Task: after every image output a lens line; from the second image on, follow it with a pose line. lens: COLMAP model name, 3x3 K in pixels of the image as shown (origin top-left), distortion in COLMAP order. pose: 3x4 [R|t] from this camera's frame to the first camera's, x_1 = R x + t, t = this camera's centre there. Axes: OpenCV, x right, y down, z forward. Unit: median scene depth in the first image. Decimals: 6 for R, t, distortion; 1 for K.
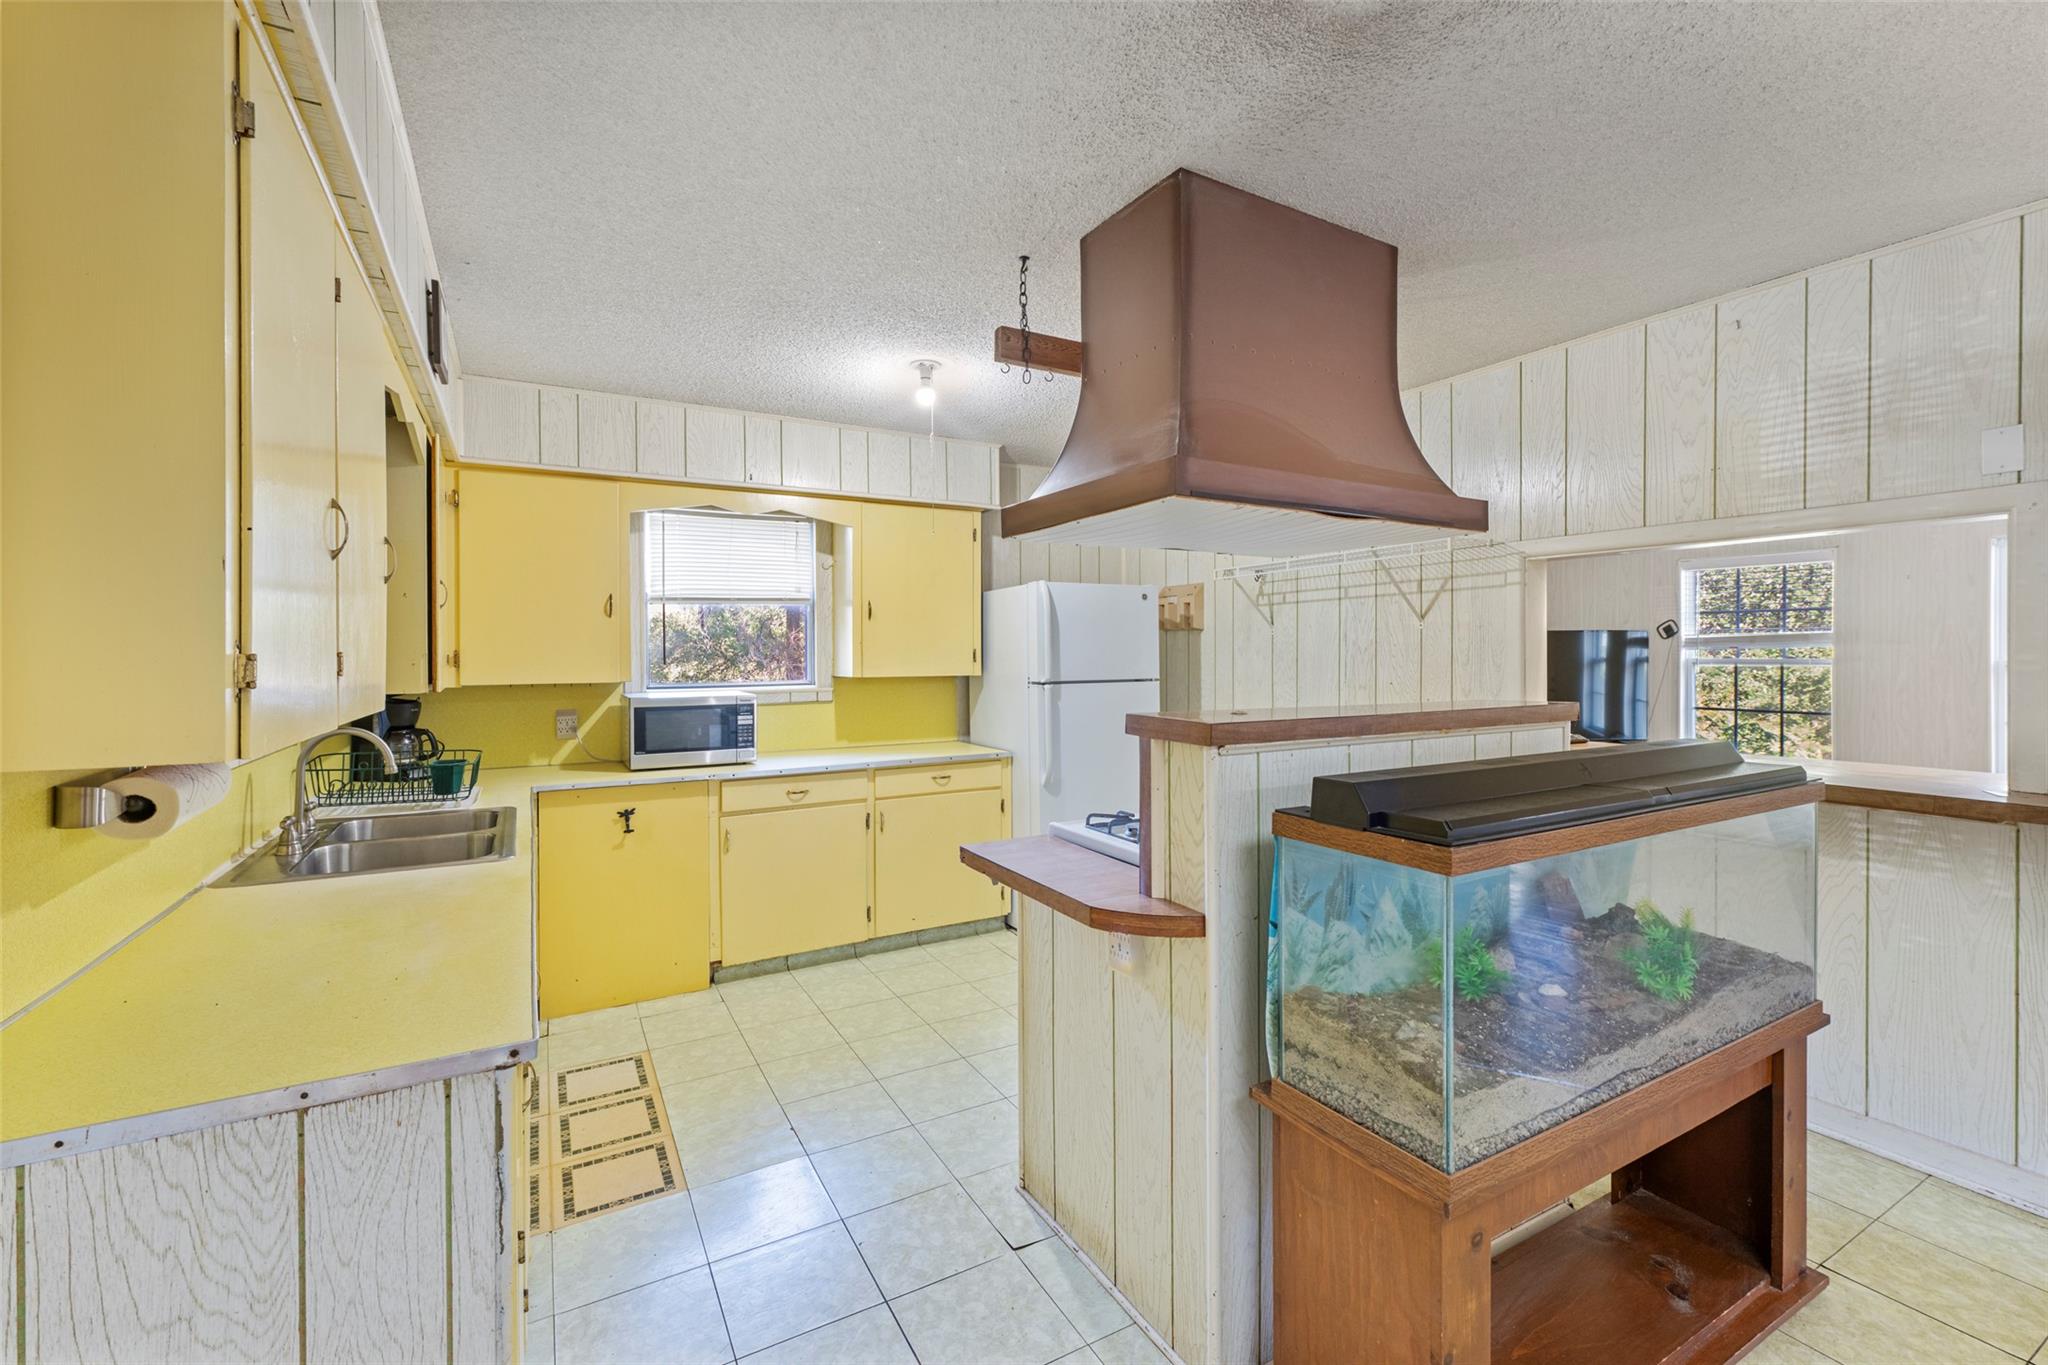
lens RADIAL K [[872.6, 0, 1033.3], [0, 872.6, 657.5], [0, 0, 1]] dist [-0.000530, -0.000112]
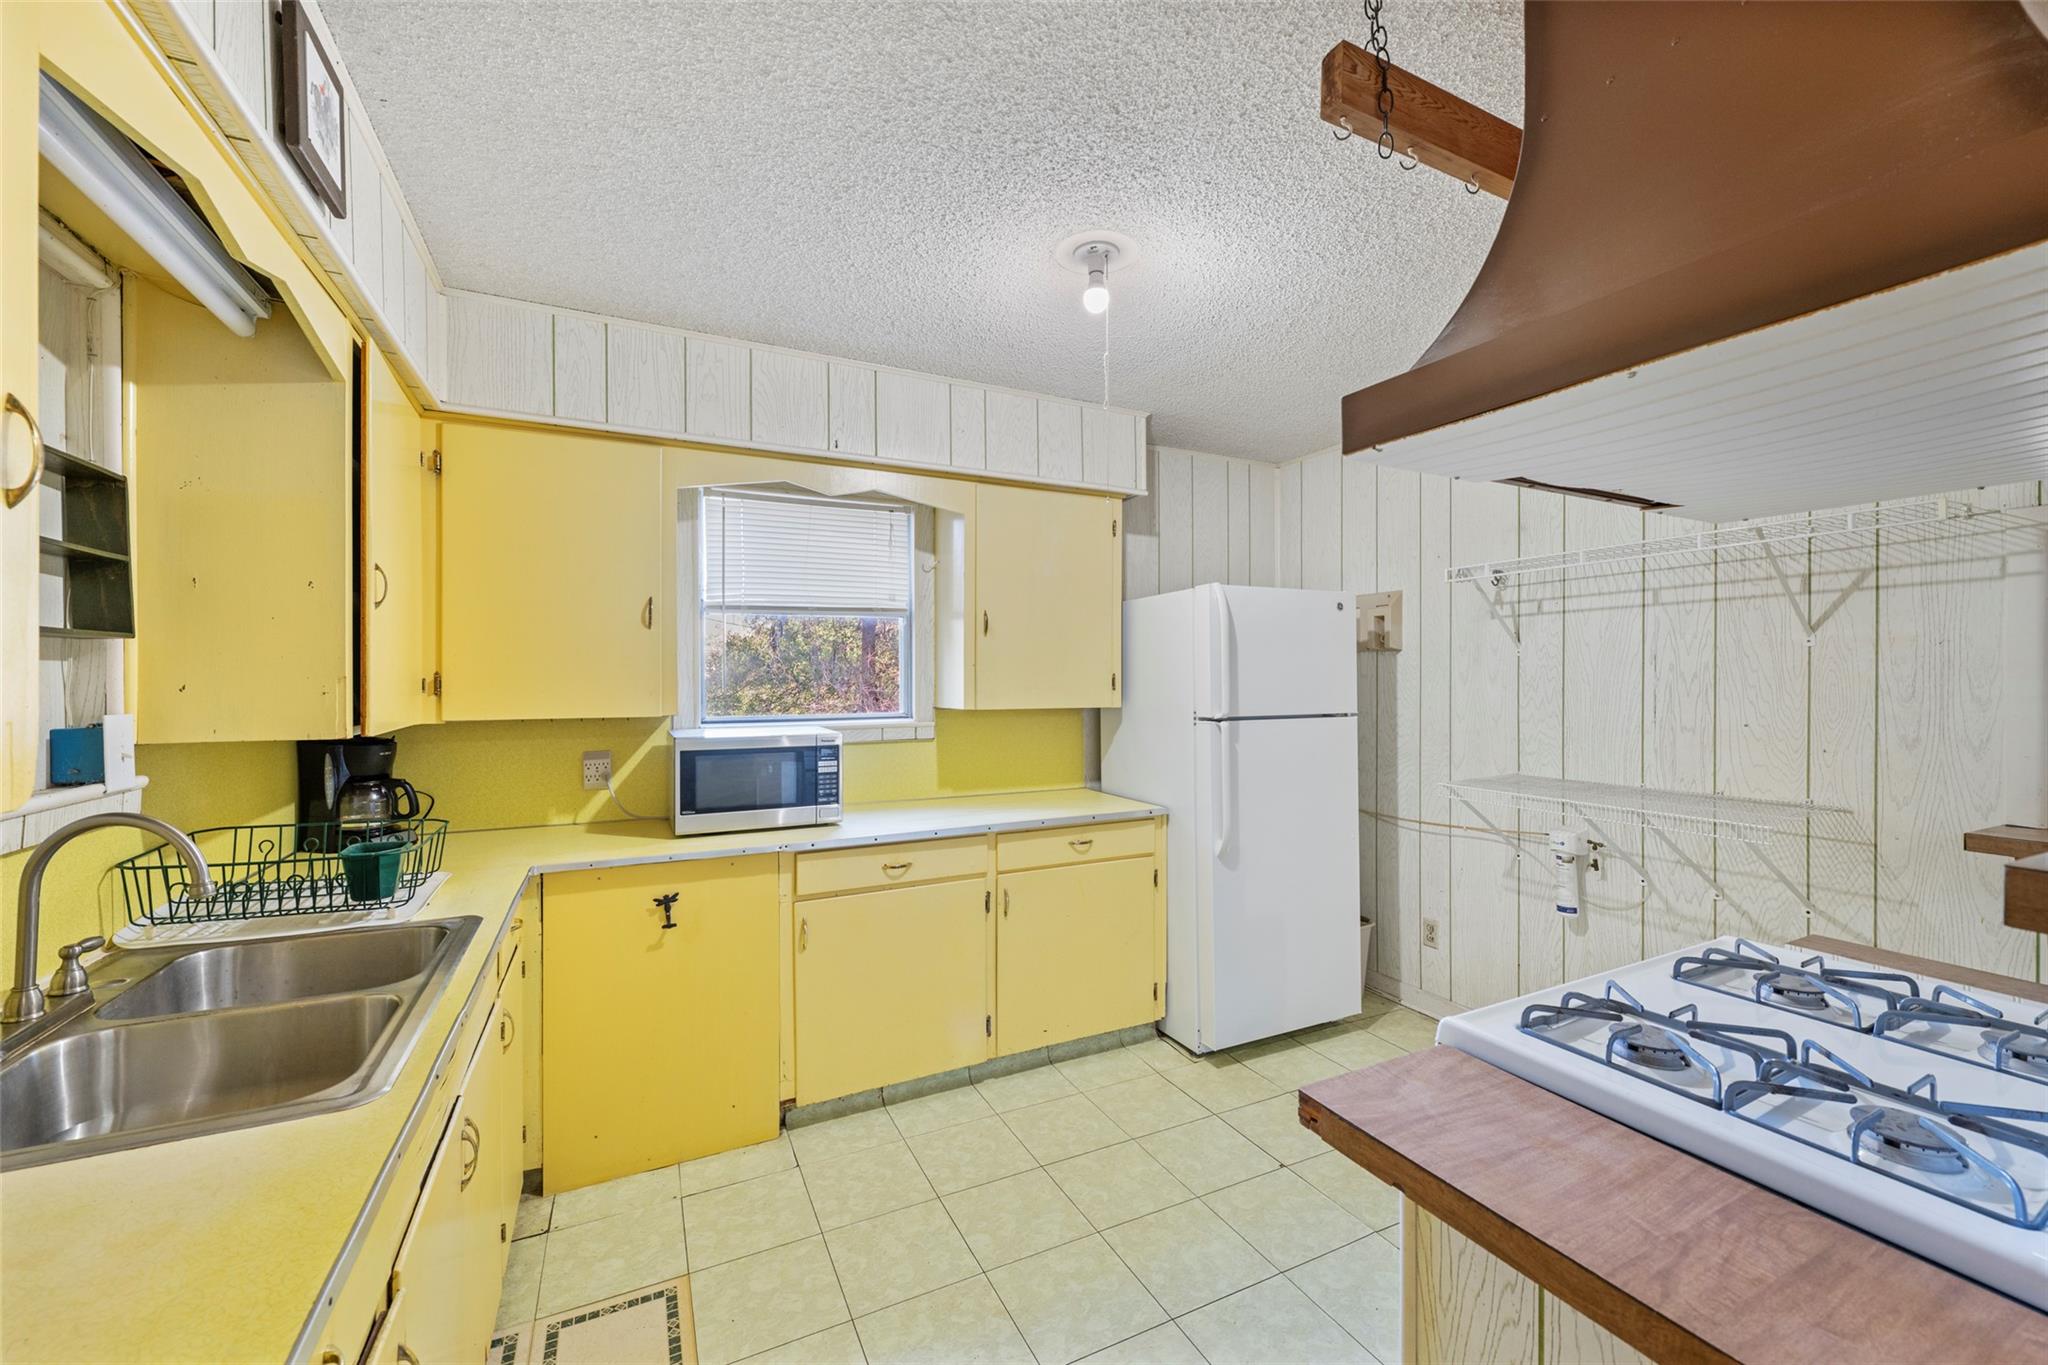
lens RADIAL K [[807.4, 0, 1033.3], [0, 807.4, 682.6], [0, 0, 1]] dist [-0.002070, -0.000177]
pose [[0.998499, 0.004703, -0.054561, -0.115905], [-0.004684, 0.999989, 0.000472, -0.001936], [0.054563, -0.000216, 0.998510, 0.316423]]
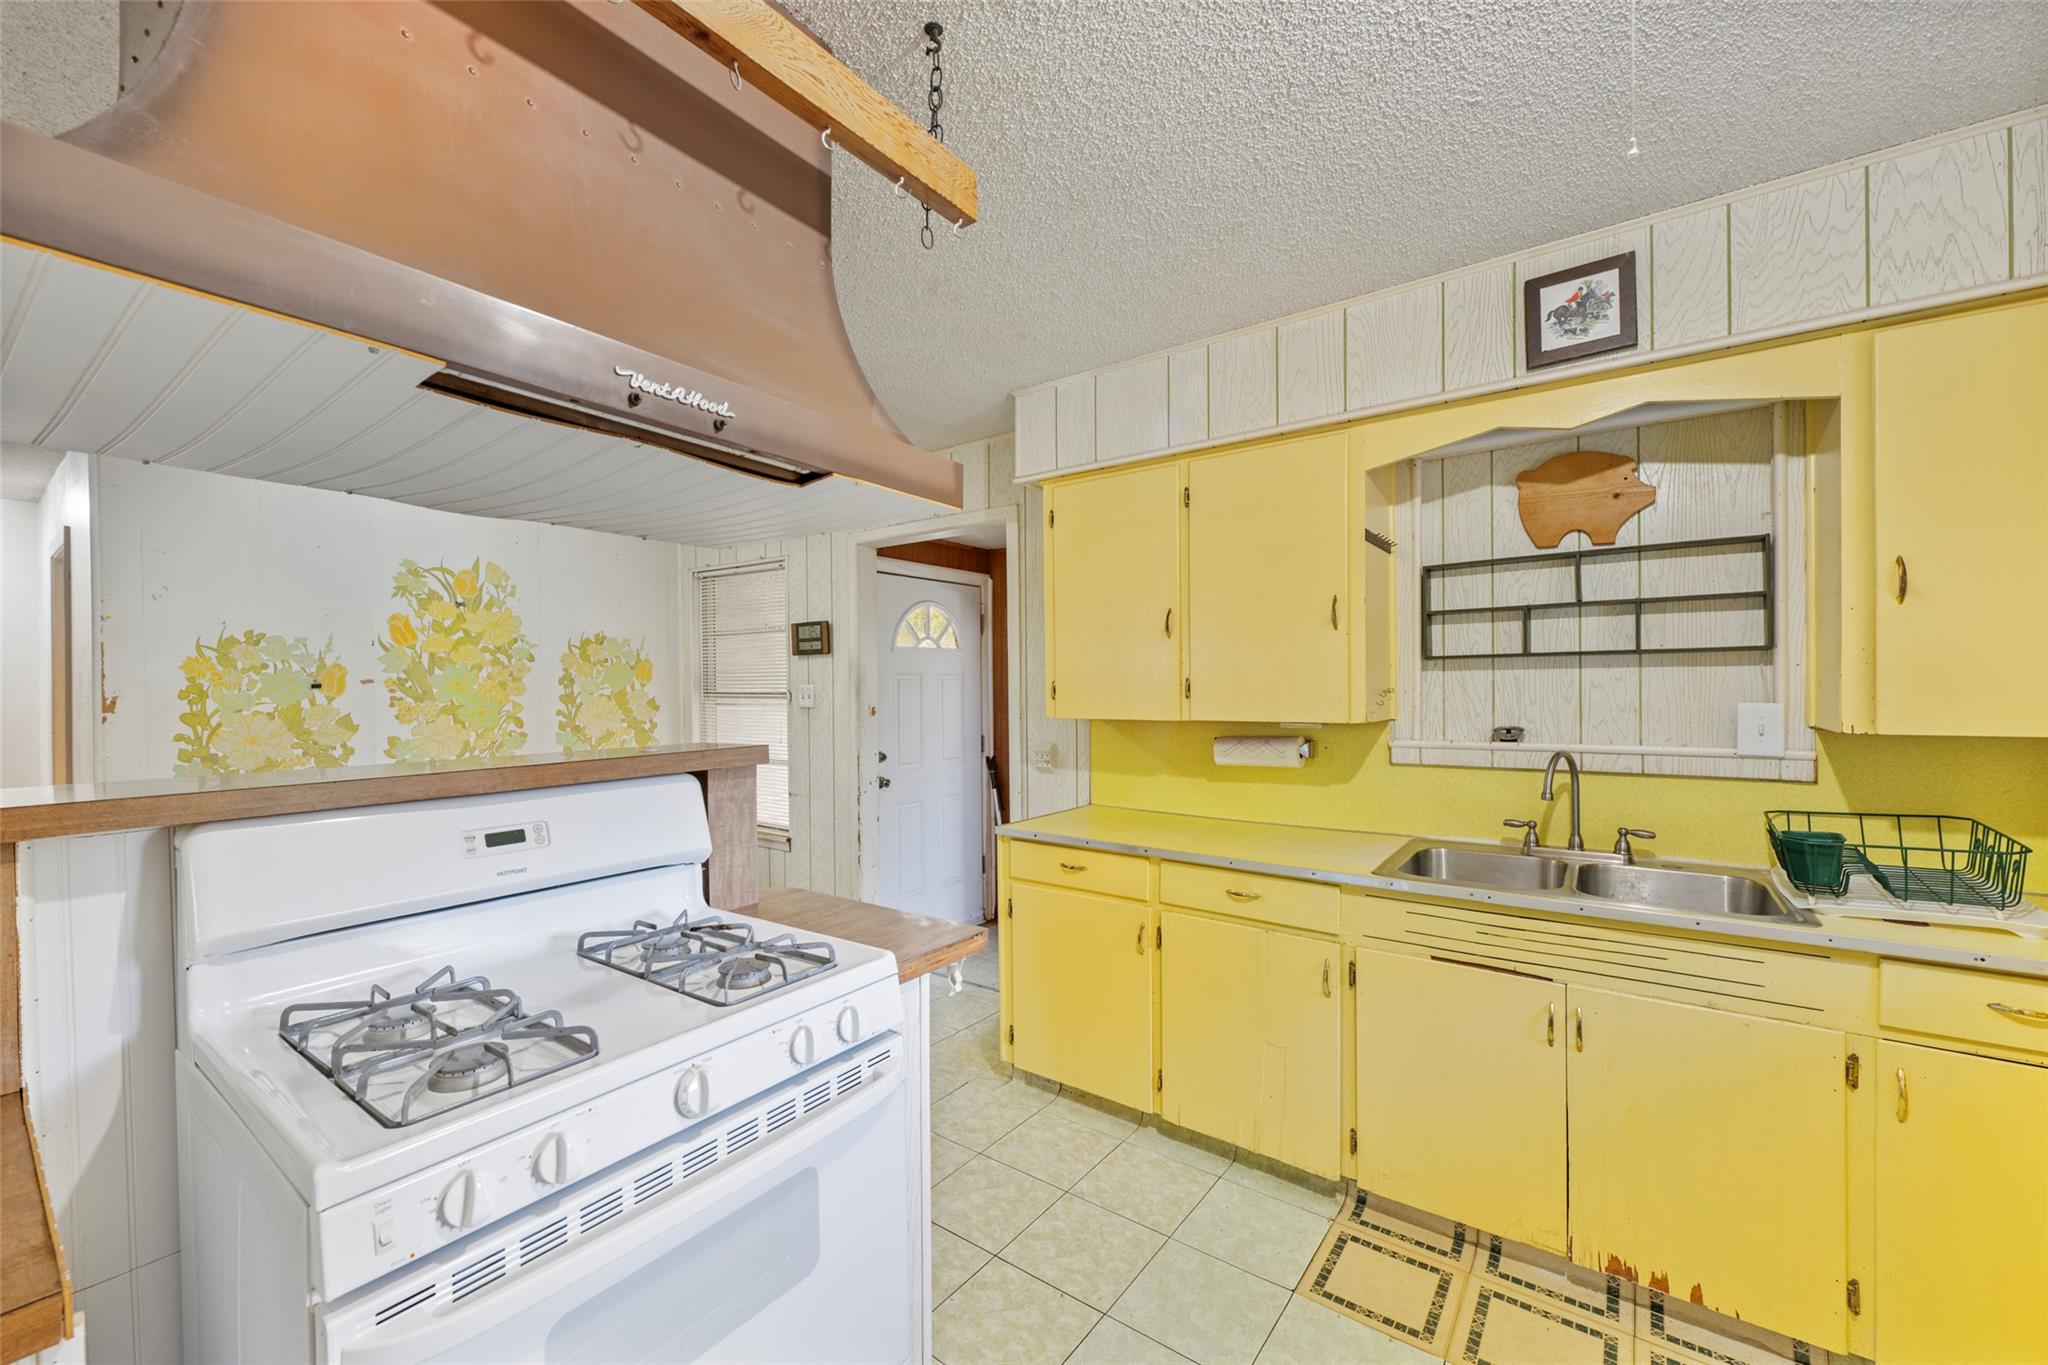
lens RADIAL K [[807.4, 0, 1019.3], [0, 807.4, 689.4], [0, 0, 1]] dist [-0.002070, -0.000177]
pose [[-0.918689, 0.013368, -0.394755, 0.098837], [0.009928, 0.999893, 0.010755, -0.004143], [0.394856, 0.005962, -0.918724, 0.949213]]
